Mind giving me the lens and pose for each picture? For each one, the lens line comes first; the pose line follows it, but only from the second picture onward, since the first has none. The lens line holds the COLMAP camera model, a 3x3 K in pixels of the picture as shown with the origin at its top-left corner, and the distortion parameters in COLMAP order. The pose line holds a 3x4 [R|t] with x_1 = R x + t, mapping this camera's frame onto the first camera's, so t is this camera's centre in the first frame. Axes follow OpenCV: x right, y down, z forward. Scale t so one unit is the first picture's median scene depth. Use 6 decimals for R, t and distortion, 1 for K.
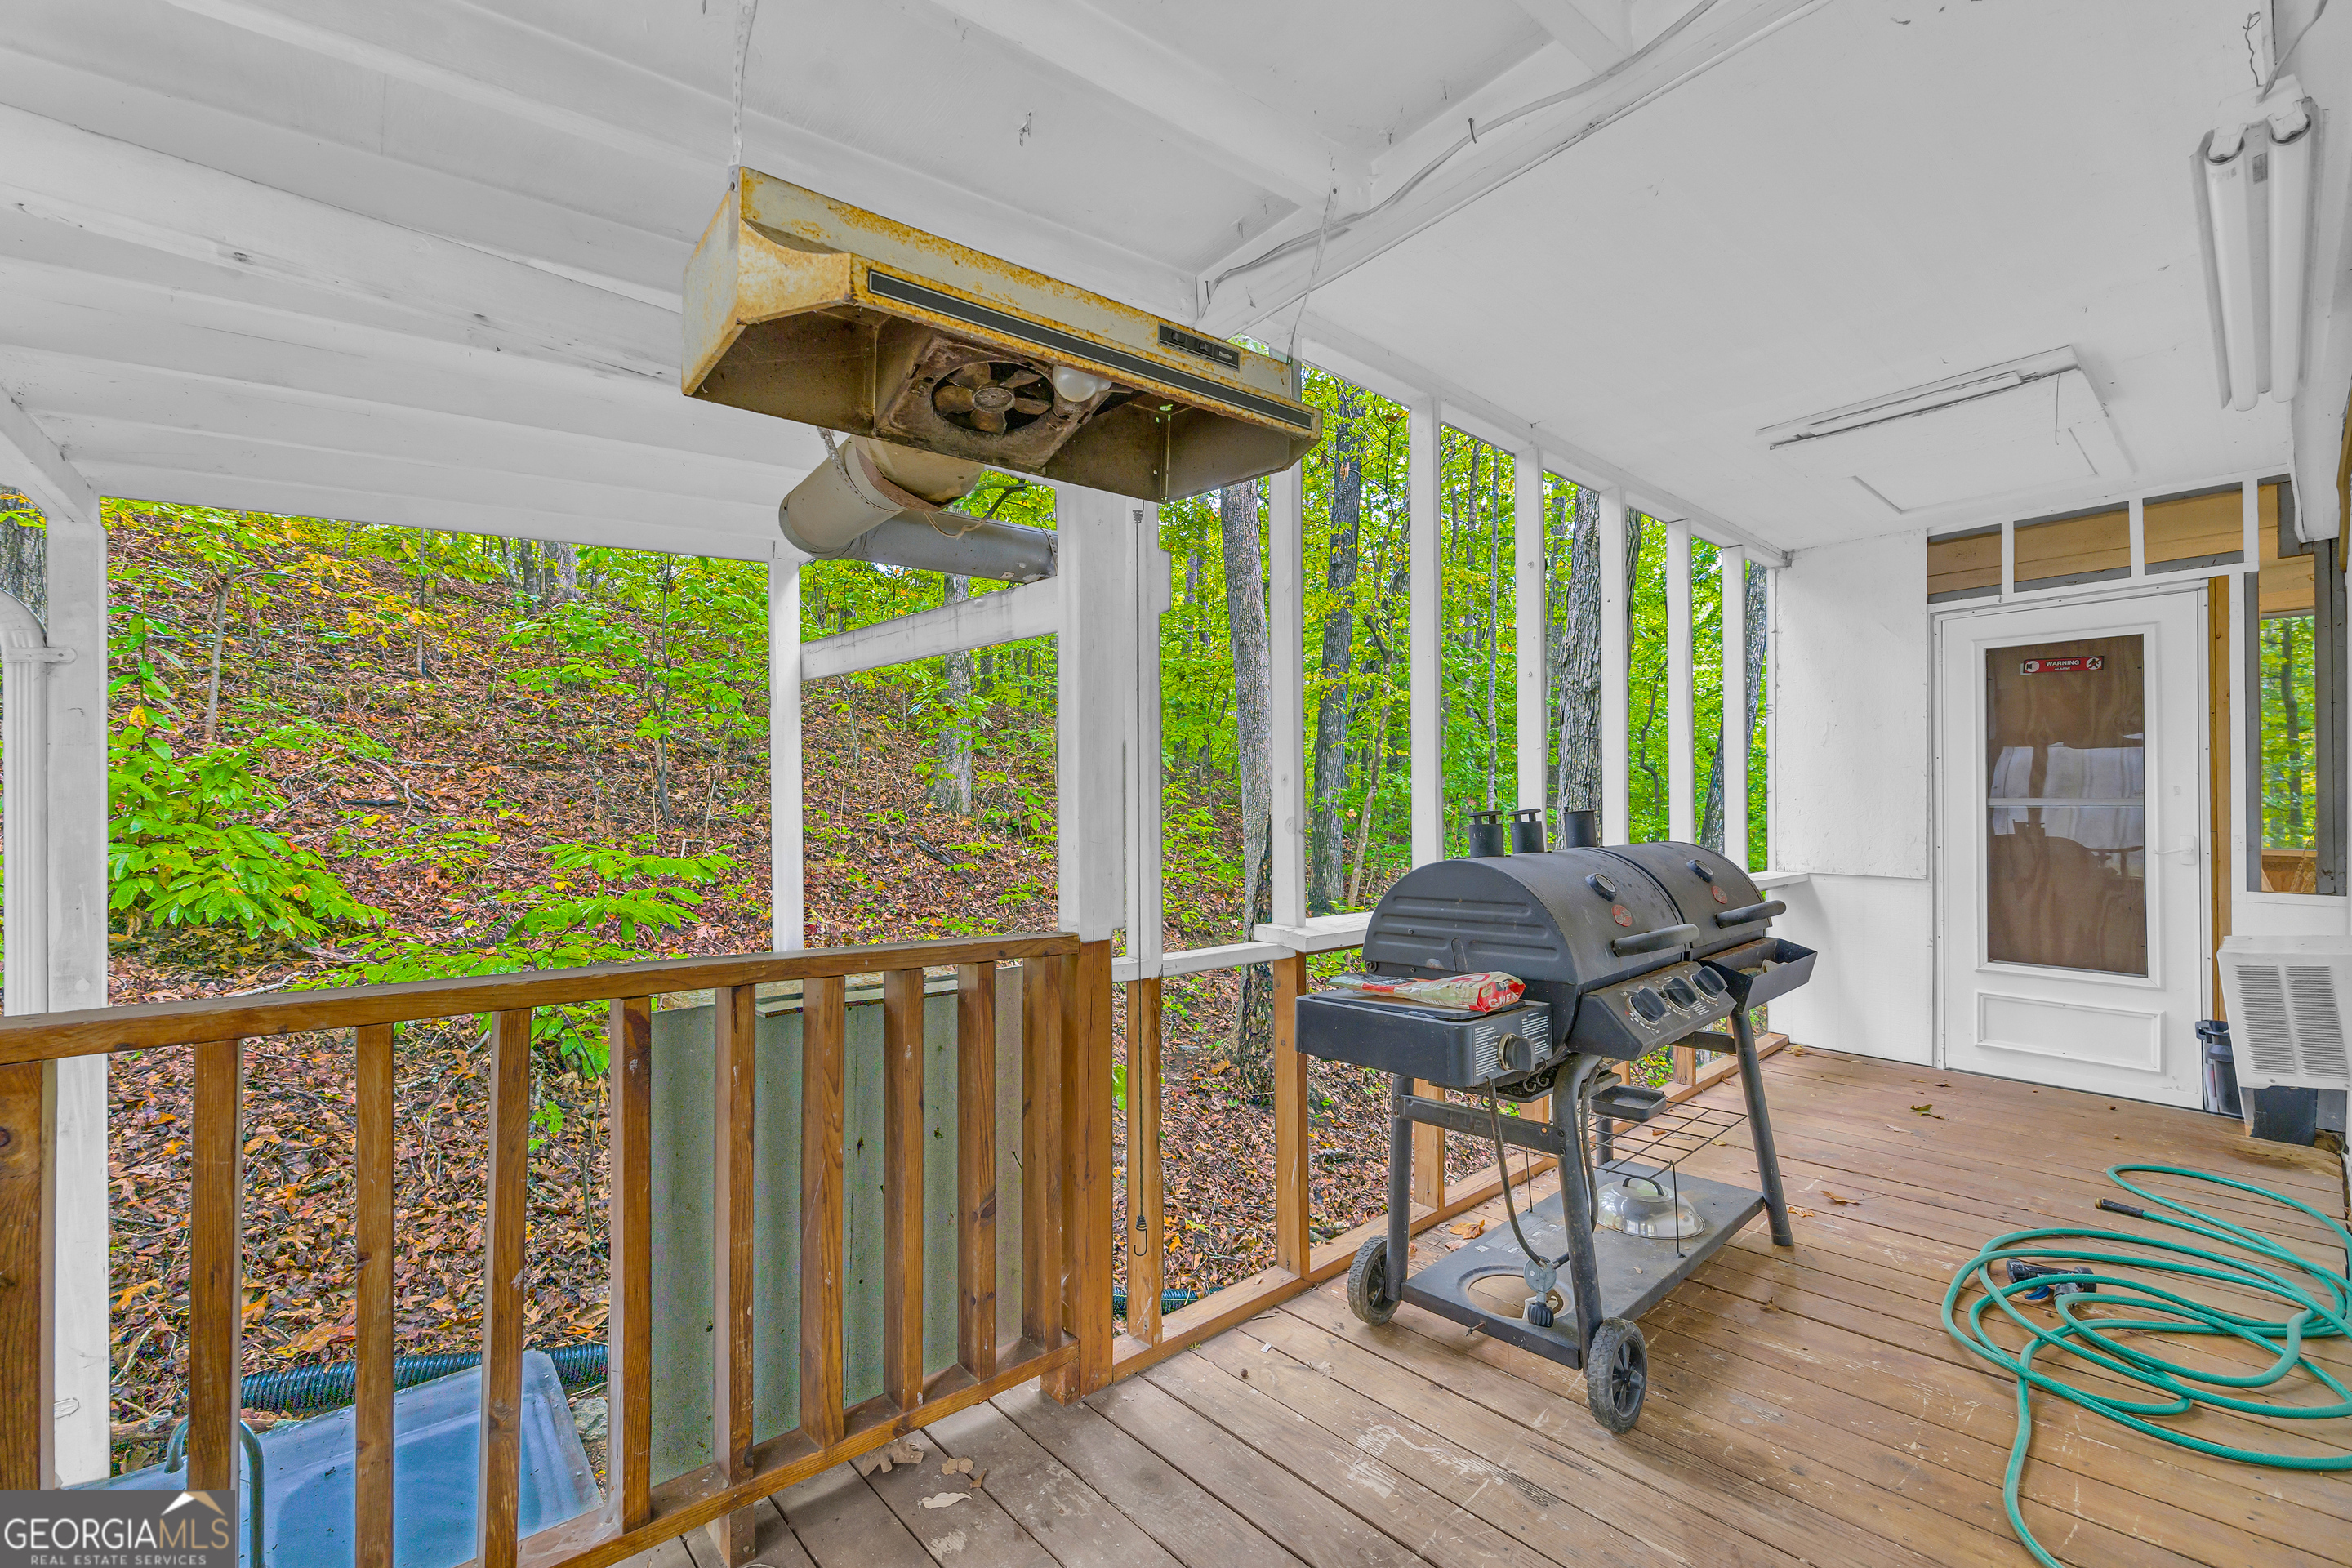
lens RADIAL K [[965.8, 0, 1175.6], [0, 965.8, 798.1], [0, 0, 1]] dist [-0.000312, -0.000317]
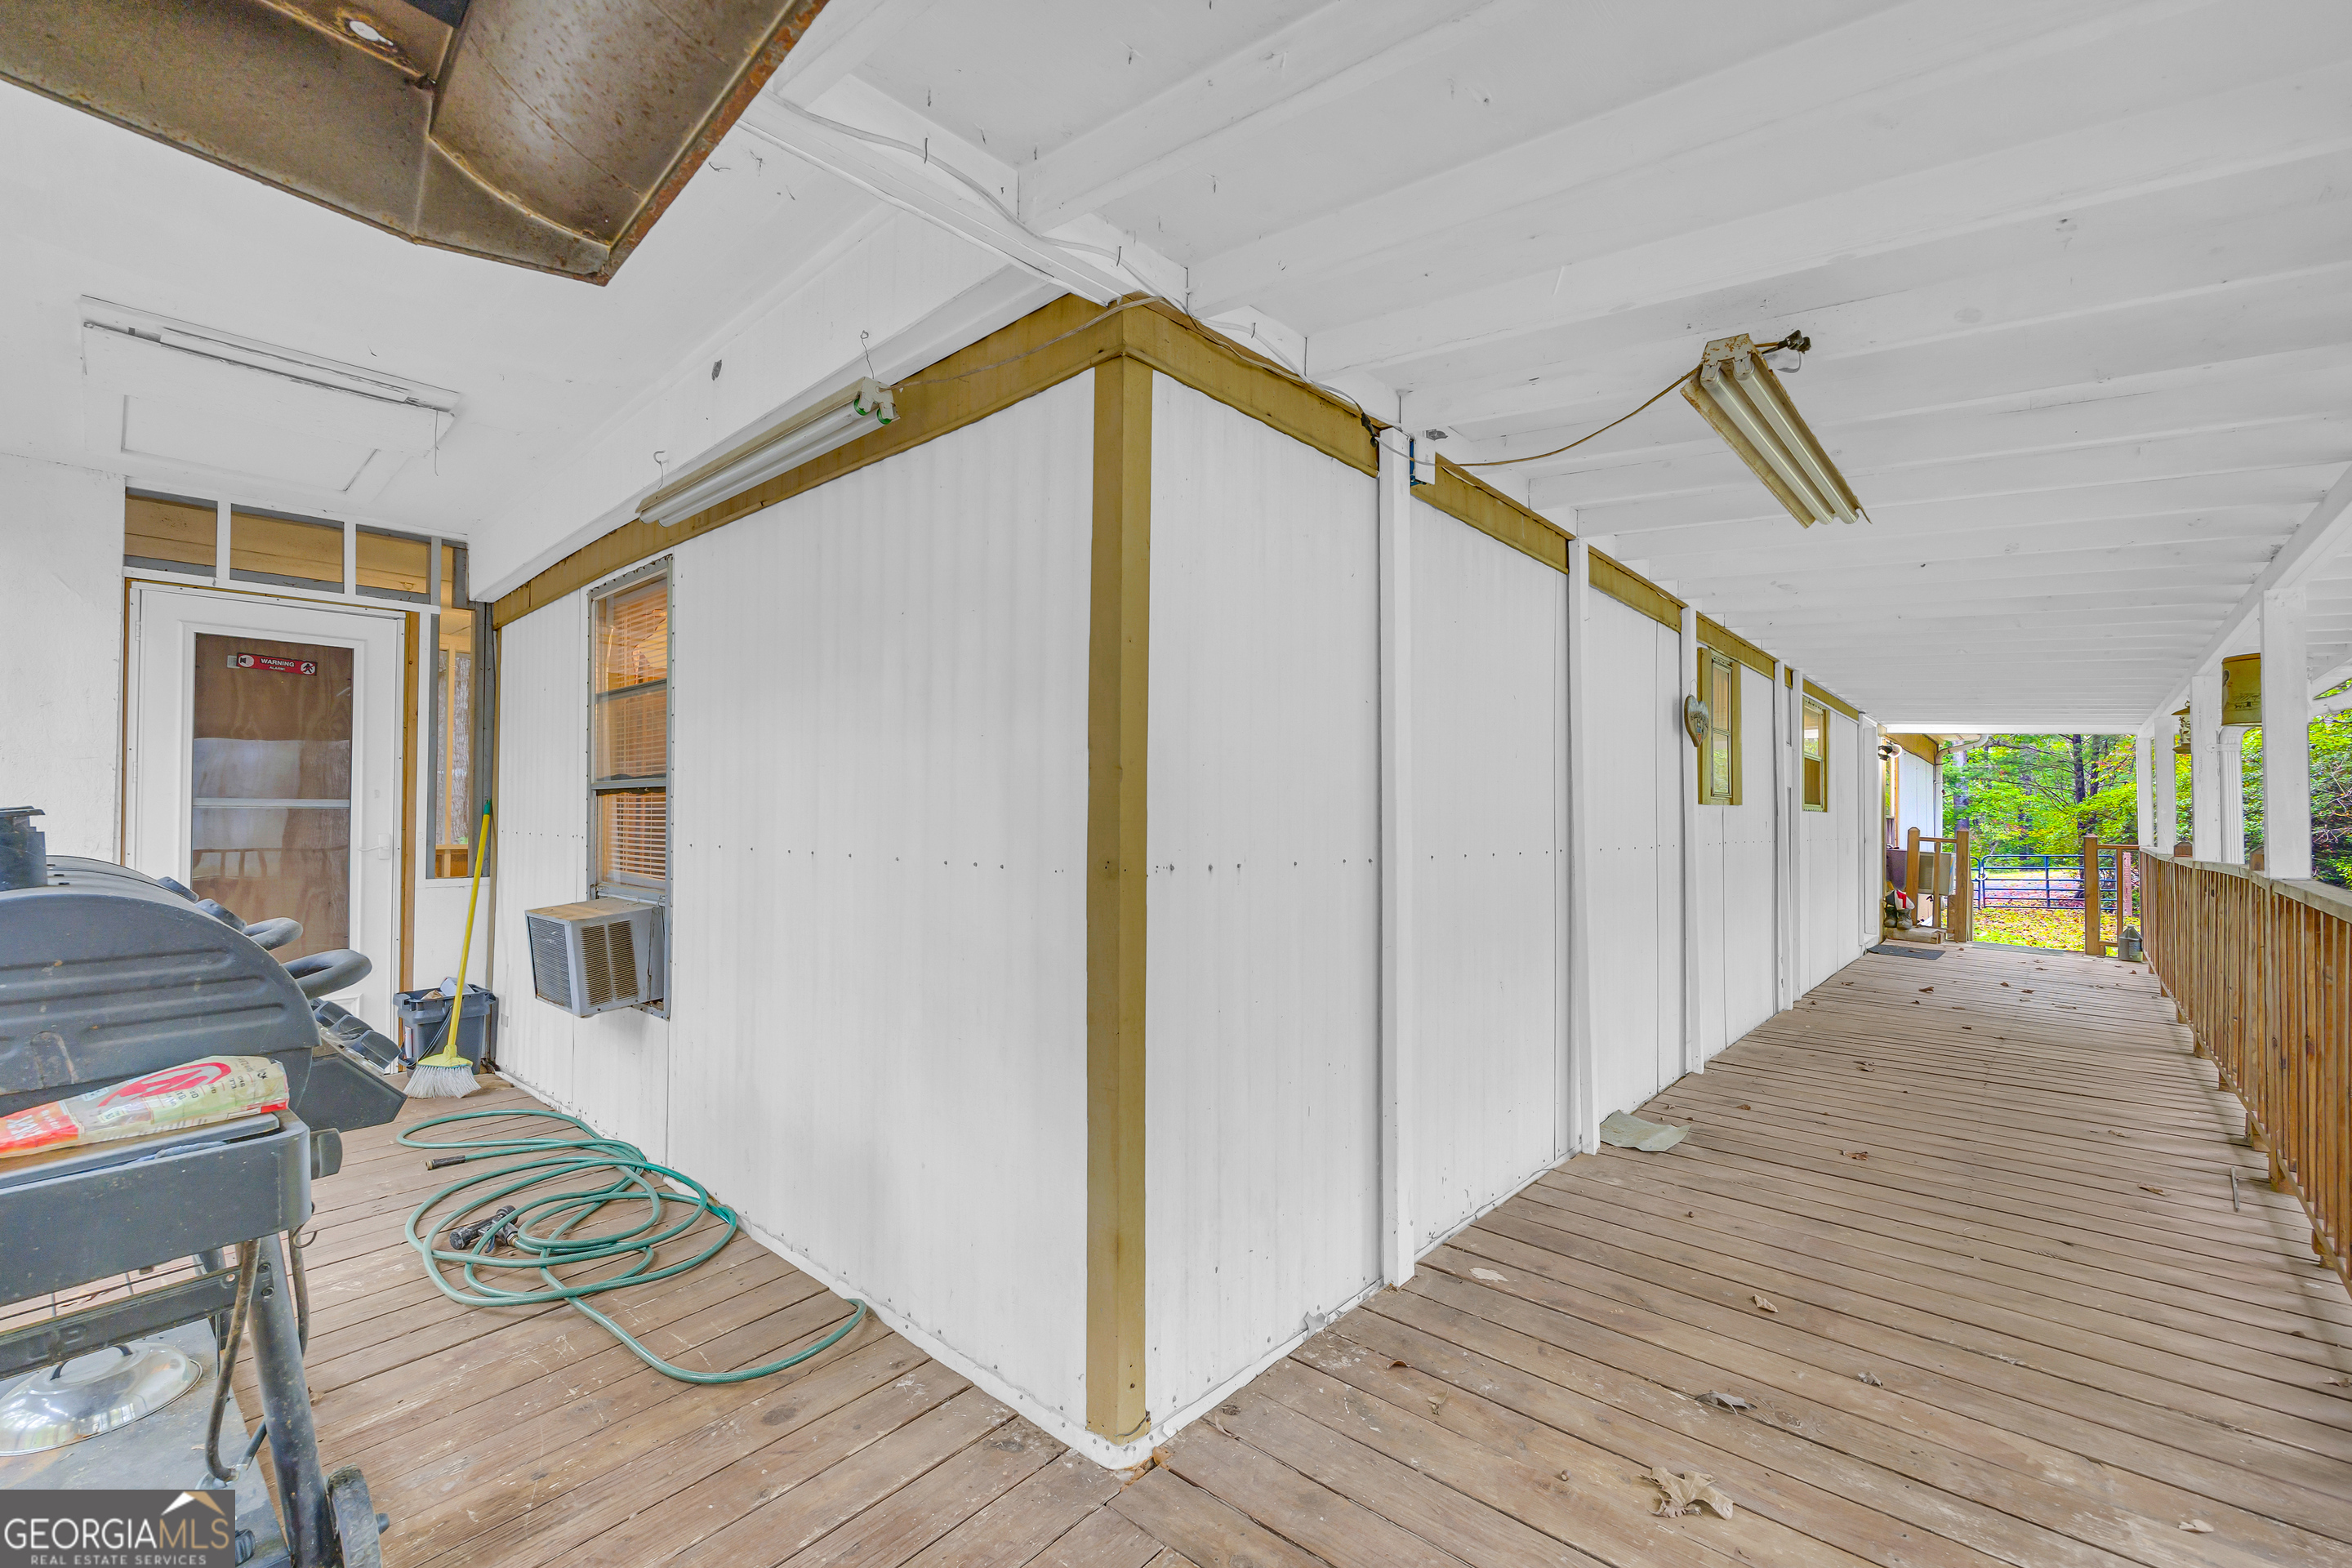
lens RADIAL K [[965.8, 0, 1180.6], [0, 965.8, 796.9], [0, 0, 1]] dist [-0.000312, -0.000317]
pose [[-0.120551, 0.016041, 0.992577, -0.191196], [-0.013425, 0.999752, -0.017788, 0.003700], [-0.992616, -0.015470, -0.120306, 0.211749]]
